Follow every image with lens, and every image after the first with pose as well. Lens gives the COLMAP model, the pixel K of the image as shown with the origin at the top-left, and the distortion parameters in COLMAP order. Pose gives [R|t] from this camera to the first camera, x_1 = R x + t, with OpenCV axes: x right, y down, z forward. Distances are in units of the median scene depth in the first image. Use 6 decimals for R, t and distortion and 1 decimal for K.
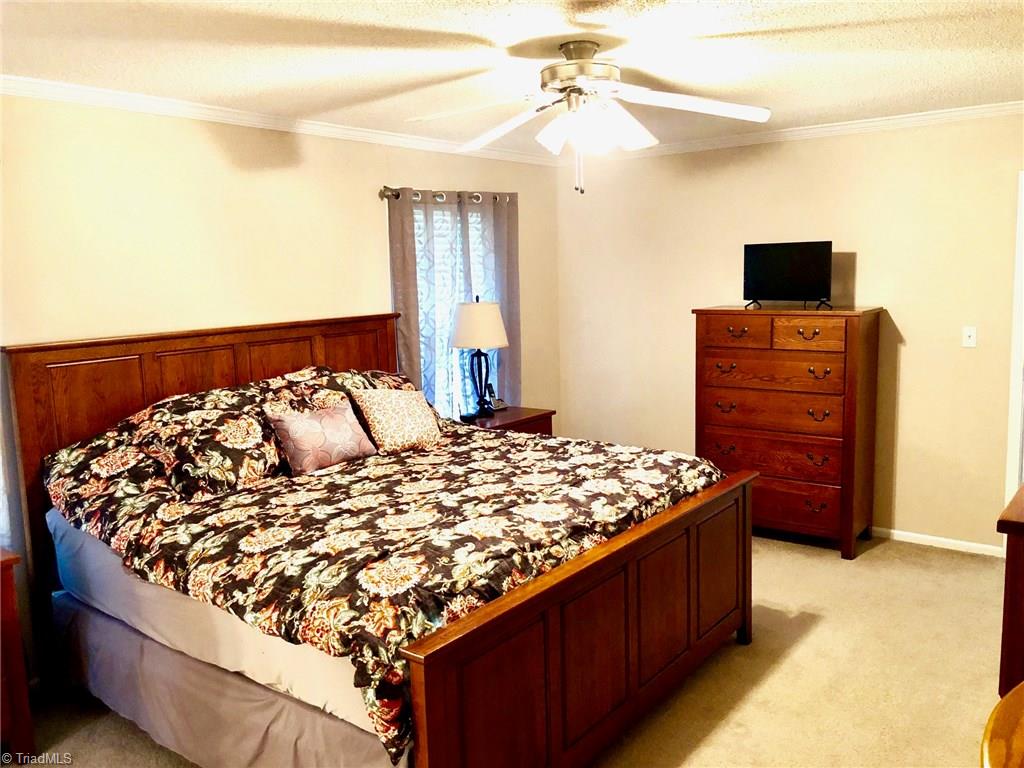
lens RADIAL K [[833.4, 0, 509.2], [0, 833.4, 381.7], [0, 0, 1]] dist [0.052648, -0.095696]
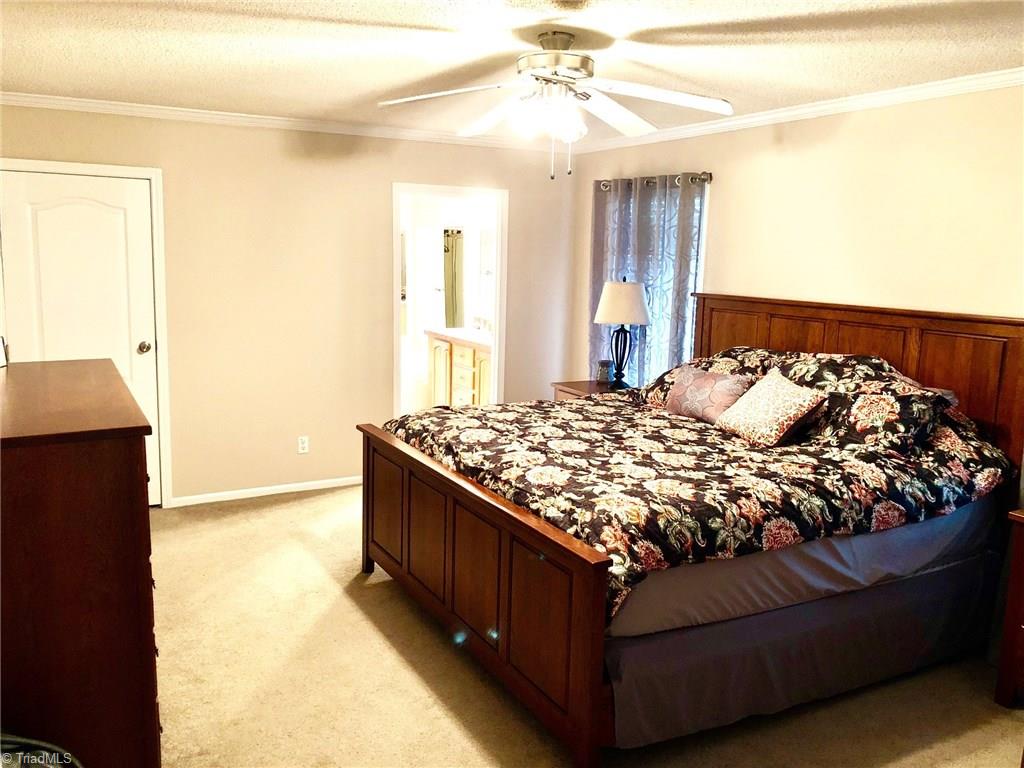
lens RADIAL K [[833.4, 0, 509.3], [0, 833.4, 386.0], [0, 0, 1]] dist [0.052648, -0.095696]
pose [[-0.393446, 0.168962, -0.903688, 1.080925], [-0.136003, 0.961454, 0.238976, -0.216675], [0.909232, 0.216929, -0.355301, 1.358374]]
